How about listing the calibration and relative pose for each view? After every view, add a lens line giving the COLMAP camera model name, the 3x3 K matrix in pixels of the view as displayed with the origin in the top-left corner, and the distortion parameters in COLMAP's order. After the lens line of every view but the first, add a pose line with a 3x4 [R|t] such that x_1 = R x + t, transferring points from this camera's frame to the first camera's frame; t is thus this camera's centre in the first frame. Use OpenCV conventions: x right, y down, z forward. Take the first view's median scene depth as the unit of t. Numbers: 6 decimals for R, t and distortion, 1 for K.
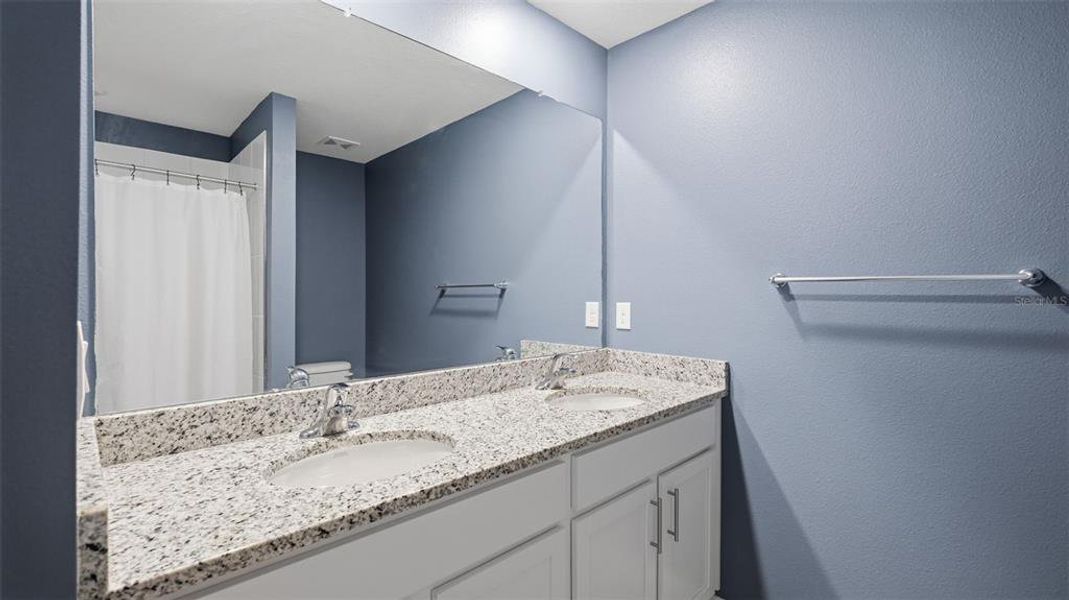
lens RADIAL K [[467.6, 0, 527.1], [0, 467.6, 302.1], [0, 0, 1]] dist [-0.000375, -0.000176]
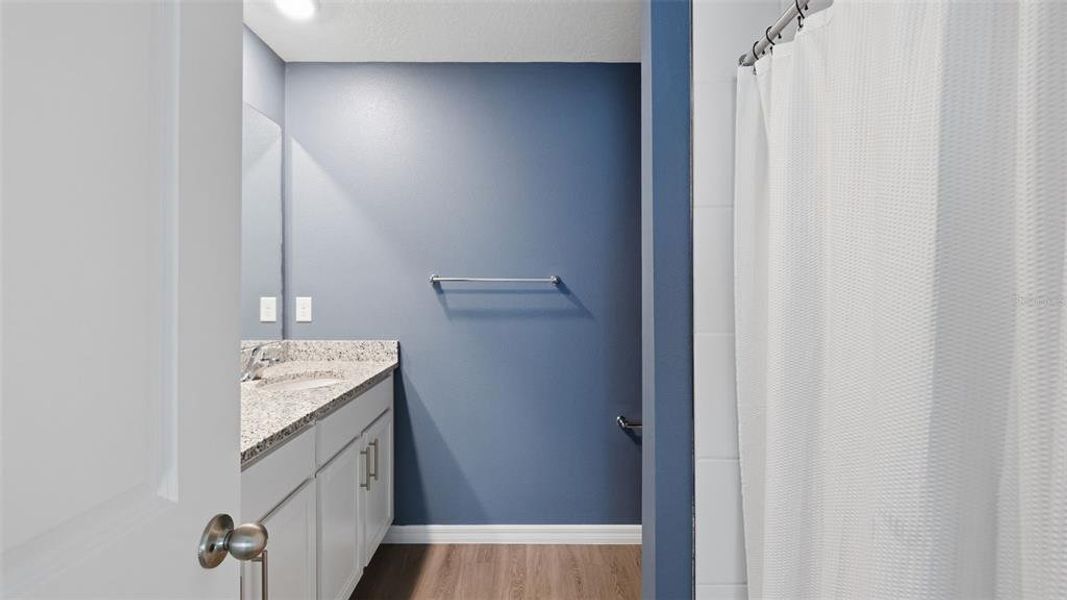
lens RADIAL K [[466.7, 0, 535.7], [0, 466.7, 293.4], [0, 0, 1]] dist [-0.000375, -0.000176]
pose [[0.687603, -0.009708, 0.726022, -0.248826], [0.013725, 0.999906, 0.000371, -0.001068], [-0.725957, 0.009710, 0.687671, -0.172948]]
